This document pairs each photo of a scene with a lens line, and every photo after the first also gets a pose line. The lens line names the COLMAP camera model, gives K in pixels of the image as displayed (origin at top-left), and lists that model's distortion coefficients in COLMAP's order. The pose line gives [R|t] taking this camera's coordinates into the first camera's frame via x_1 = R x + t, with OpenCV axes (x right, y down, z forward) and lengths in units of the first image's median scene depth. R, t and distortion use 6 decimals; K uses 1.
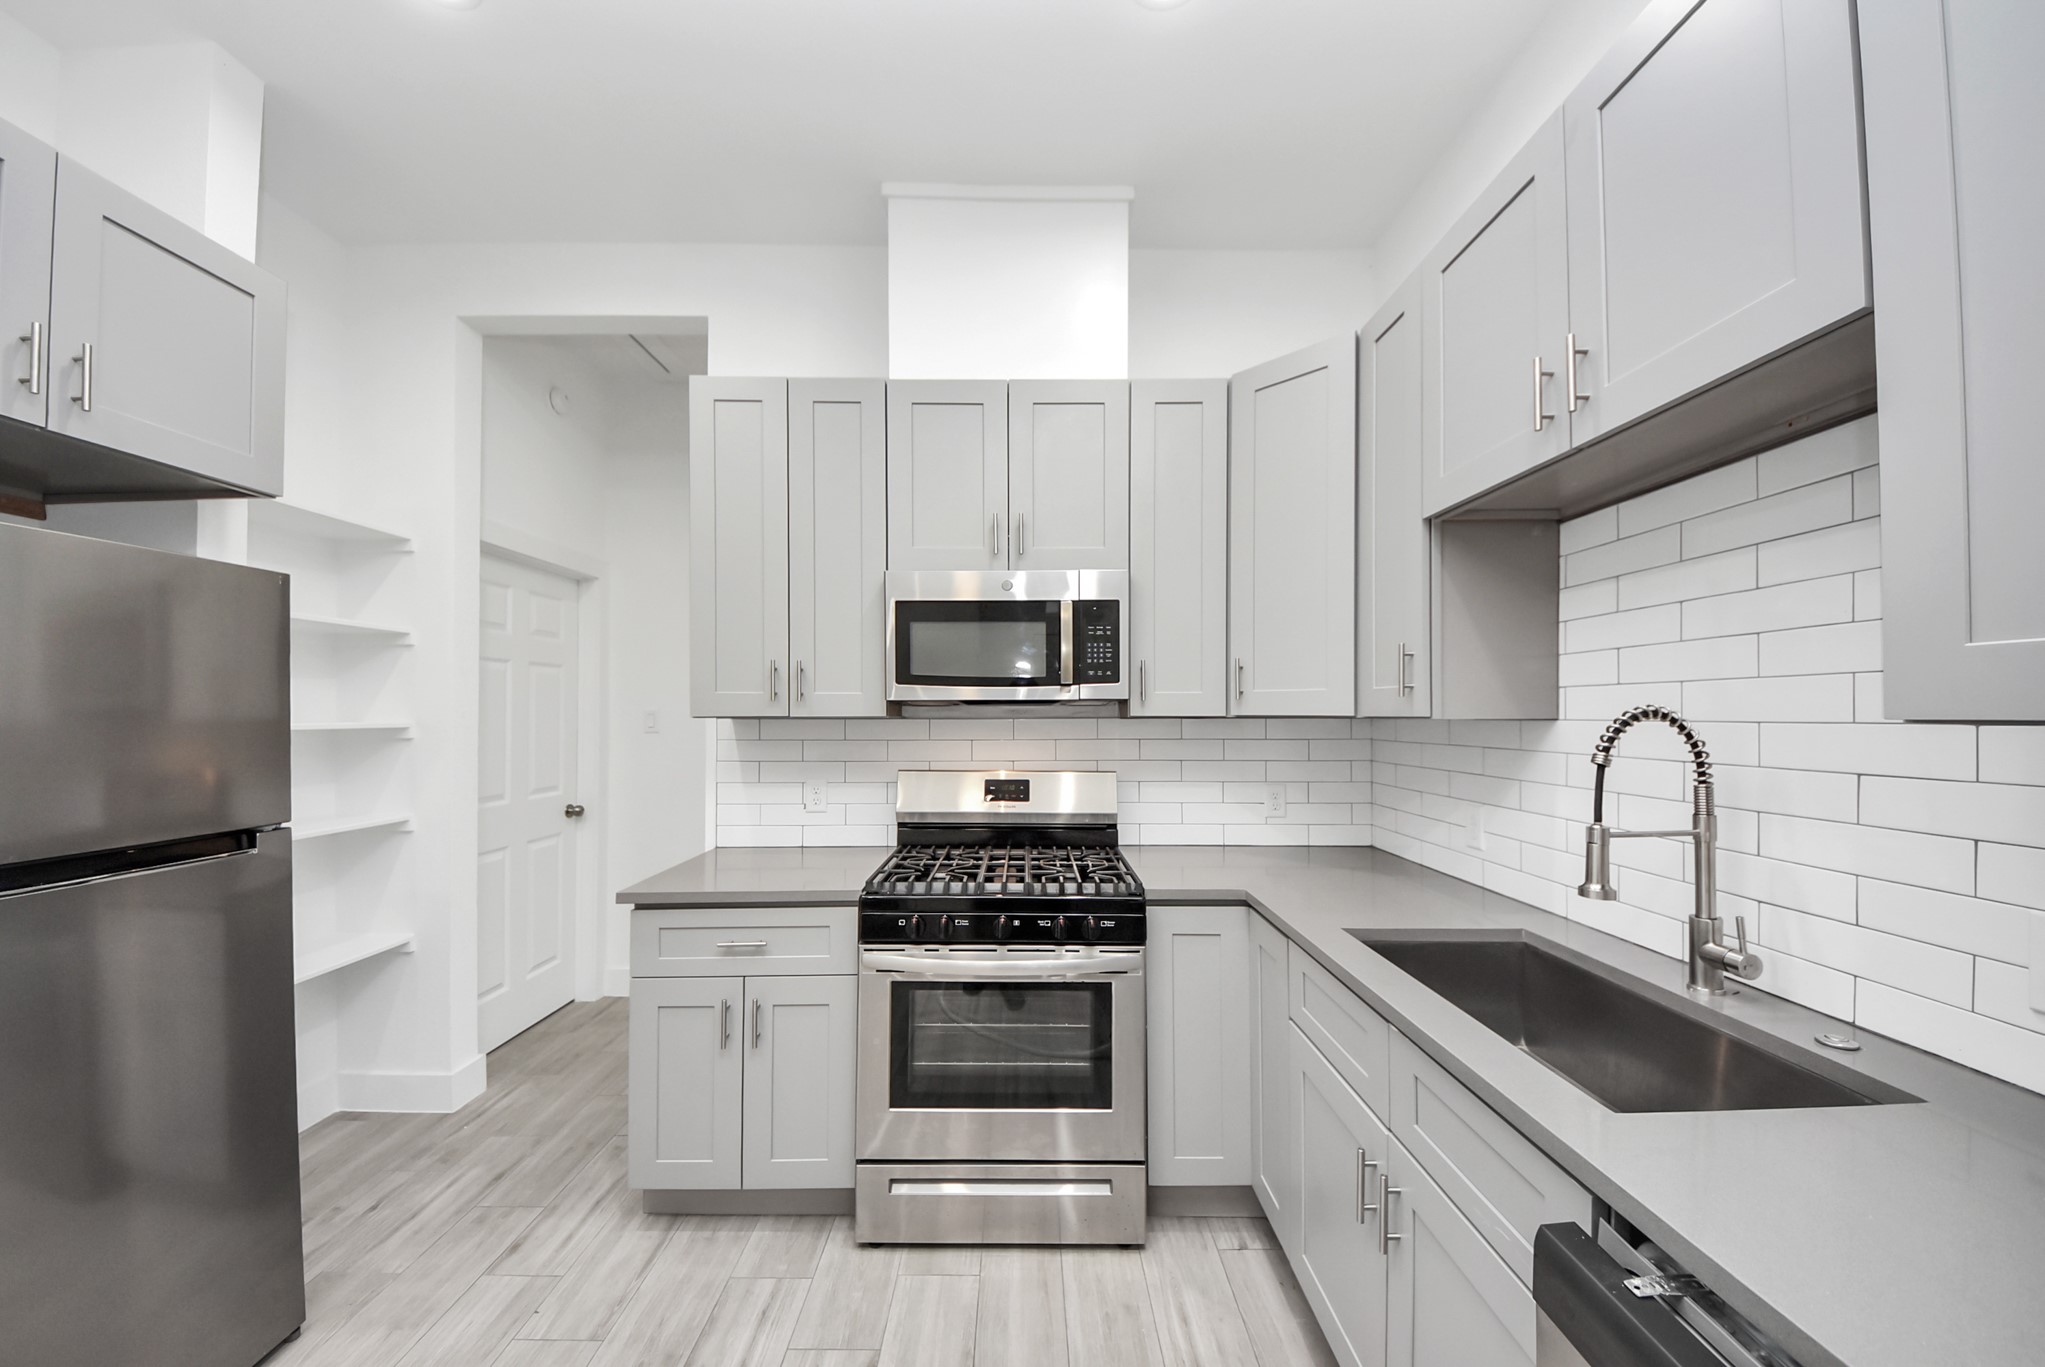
lens RADIAL K [[765.8, 0, 1040.7], [0, 765.8, 690.5], [0, 0, 1]] dist [0.046134, -0.032763]
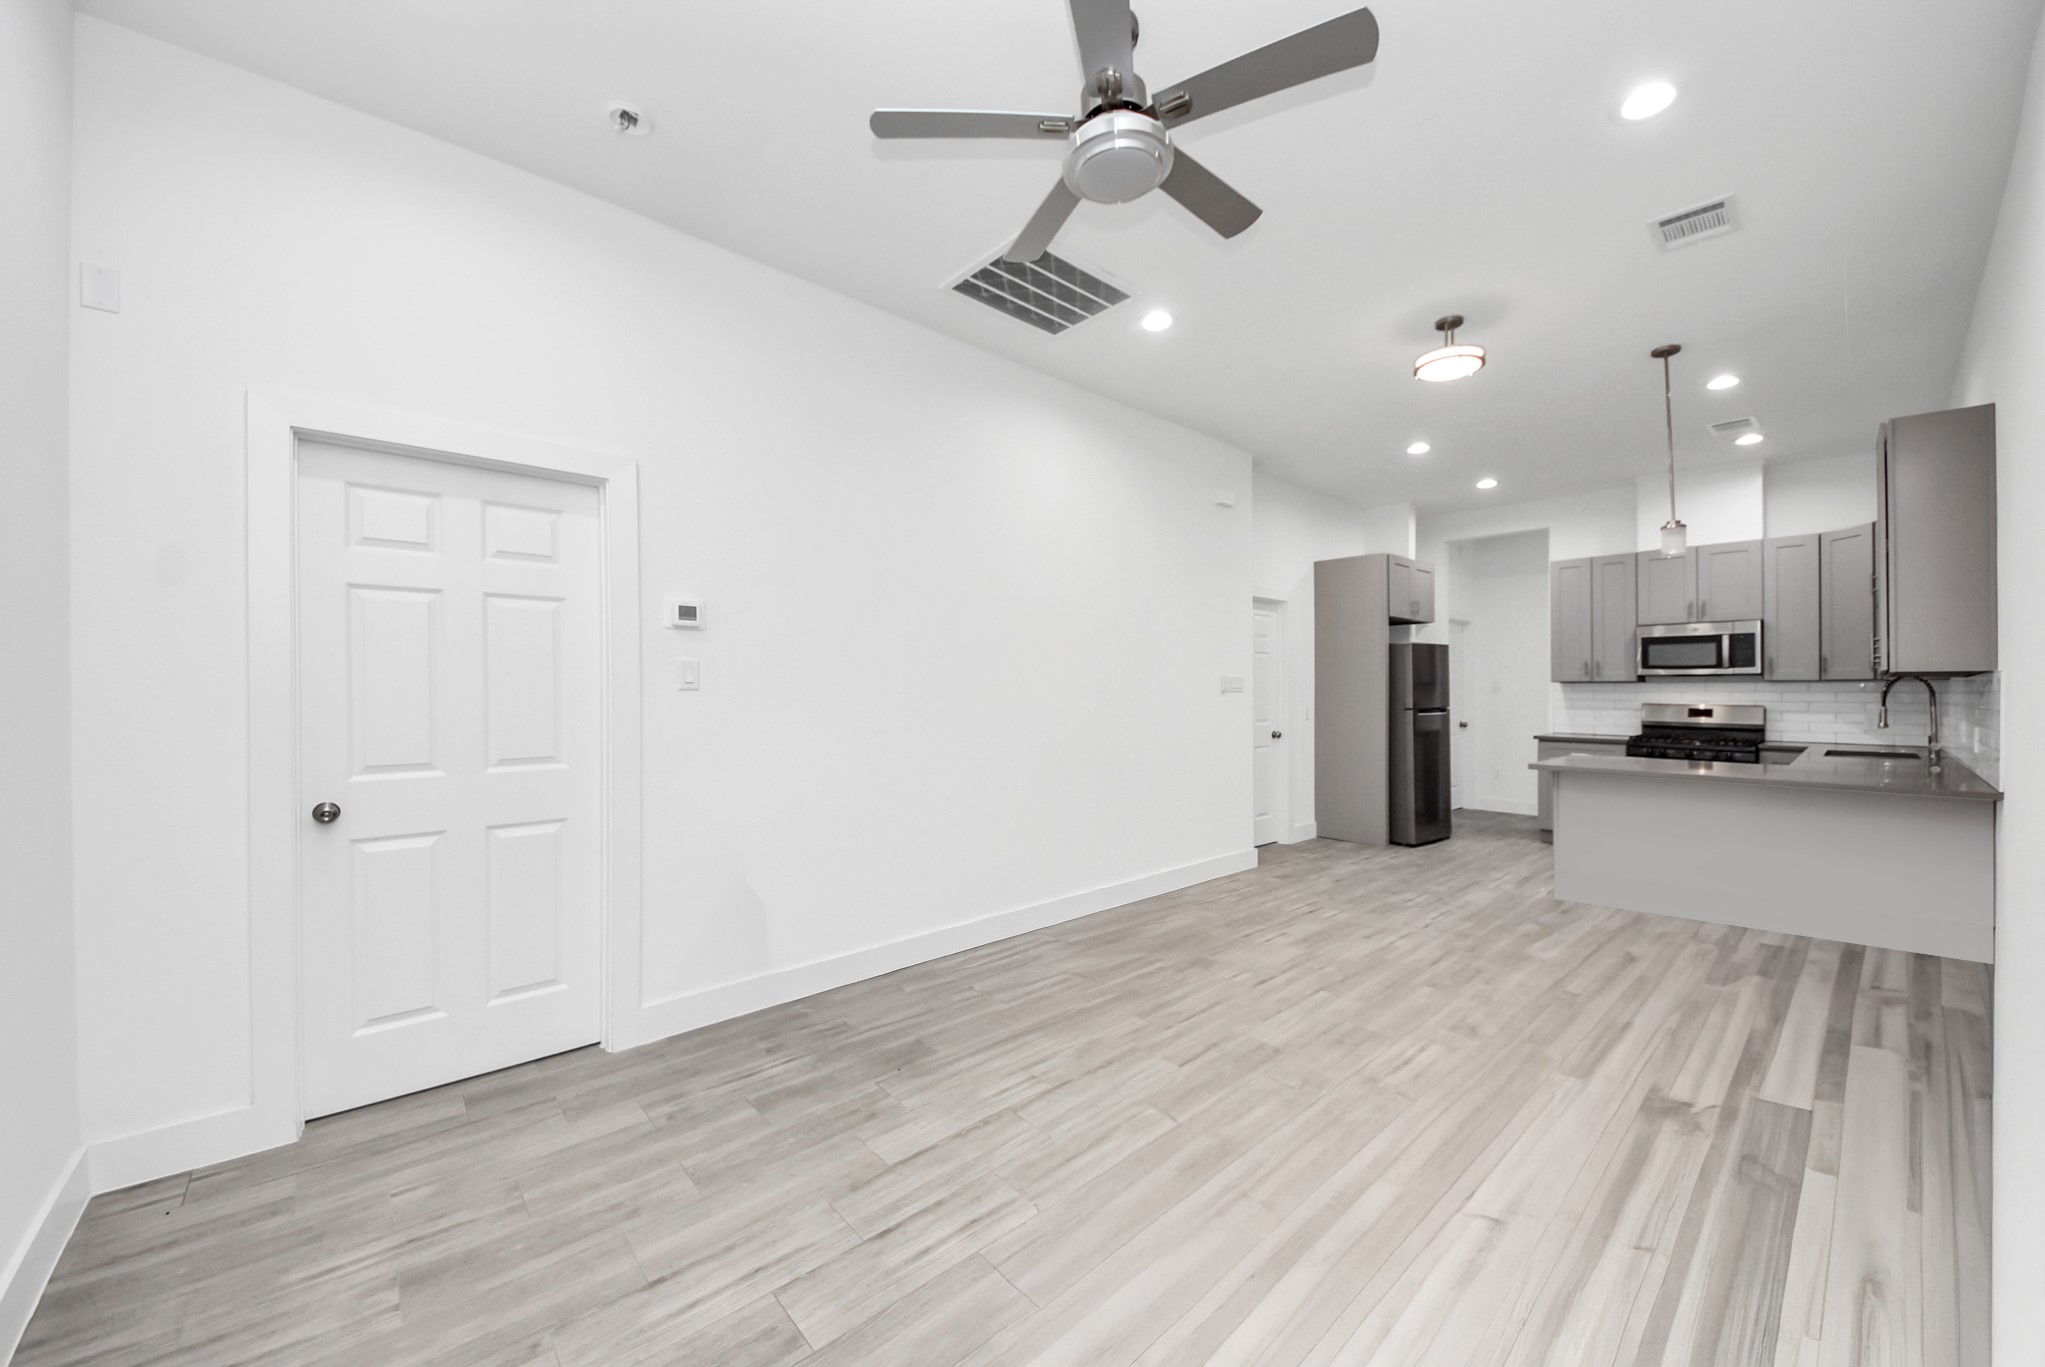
lens RADIAL K [[765.8, 0, 1040.7], [0, 765.8, 690.5], [0, 0, 1]] dist [0.046134, -0.032763]
pose [[0.682075, 0.004474, -0.731268, 0.361975], [0.024508, 0.999280, 0.028973, -0.062017], [0.730871, -0.037684, 0.681474, -2.354844]]
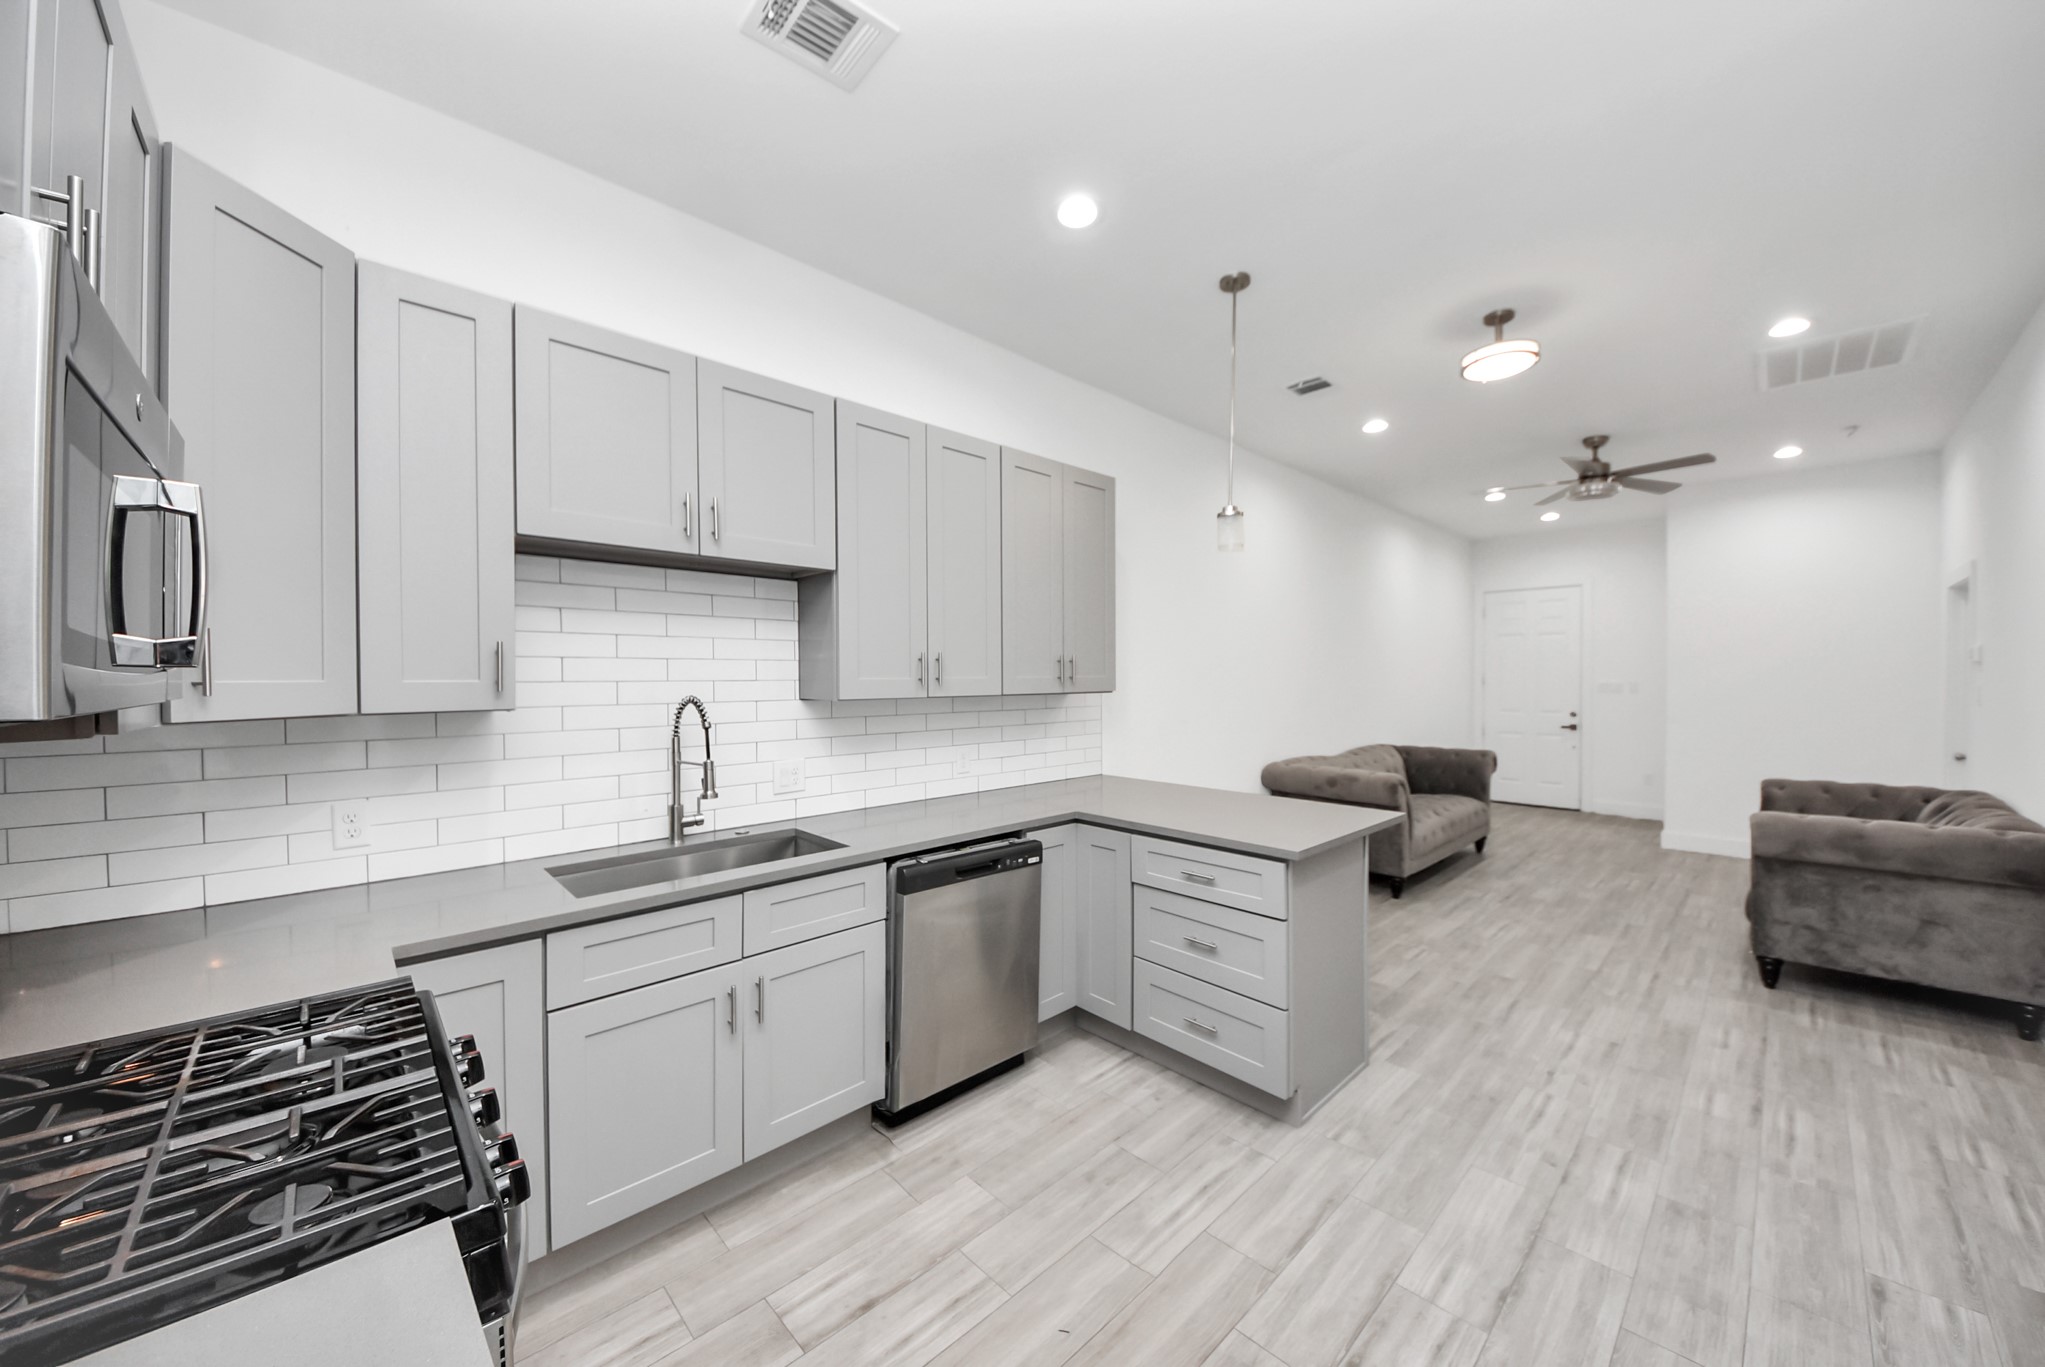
lens RADIAL K [[729.8, 0, 1075.4], [0, 729.8, 679.5], [0, 0, 1]] dist [-0.000040, -0.004336]
pose [[-0.726142, -0.011058, 0.687456, -0.620600], [-0.027120, 0.999553, -0.012568, -0.008671], [-0.687010, -0.027770, -0.726117, 0.995027]]
